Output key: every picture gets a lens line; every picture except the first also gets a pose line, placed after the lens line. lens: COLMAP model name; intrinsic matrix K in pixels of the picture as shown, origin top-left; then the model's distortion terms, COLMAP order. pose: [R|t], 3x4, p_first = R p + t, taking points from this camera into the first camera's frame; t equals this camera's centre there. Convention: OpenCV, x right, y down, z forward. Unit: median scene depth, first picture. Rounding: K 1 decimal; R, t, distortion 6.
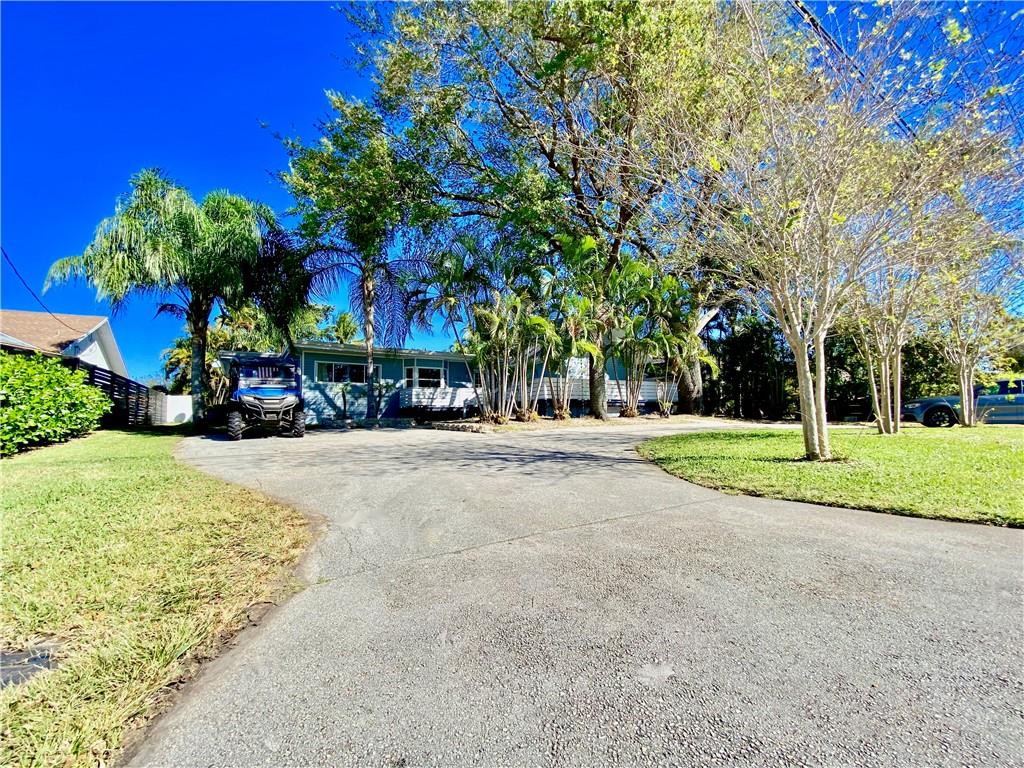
lens RADIAL K [[412.6, 0, 513.4], [0, 412.6, 384.7], [0, 0, 1]] dist [-0.000026, -0.000243]
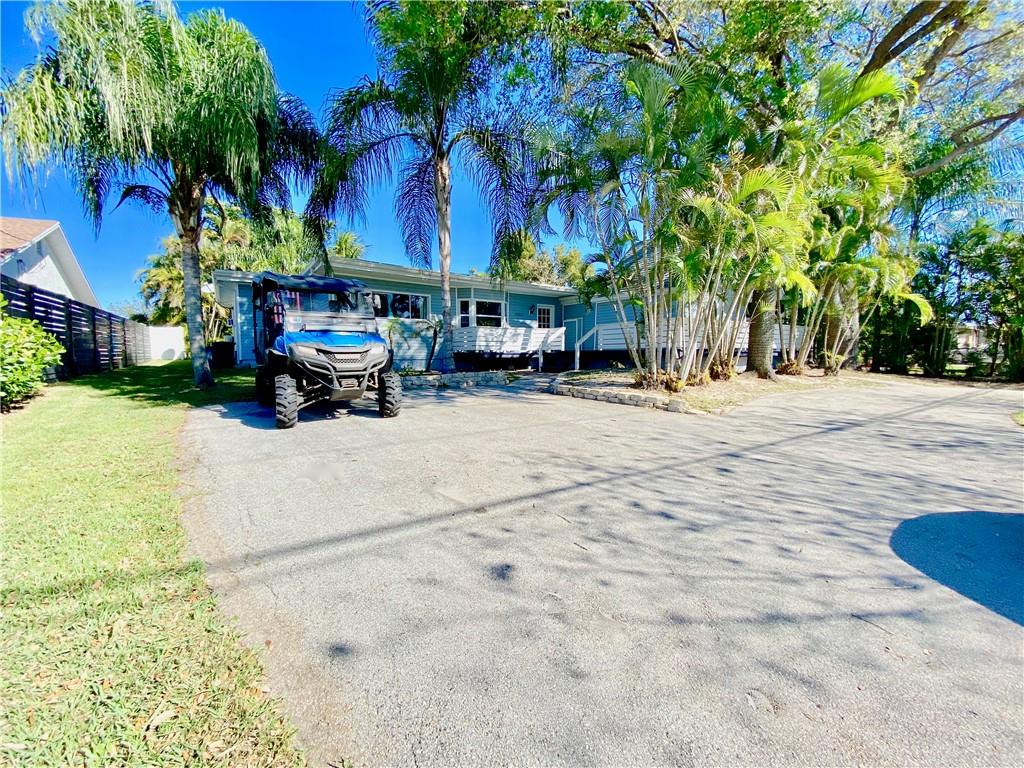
lens RADIAL K [[412.6, 0, 510.3], [0, 412.6, 384.0], [0, 0, 1]] dist [-0.000026, -0.000243]
pose [[0.999554, 0.022065, 0.020141, -0.181615], [-0.024896, 0.987862, 0.153329, -0.006291], [-0.016514, -0.153762, 0.987970, 0.214502]]
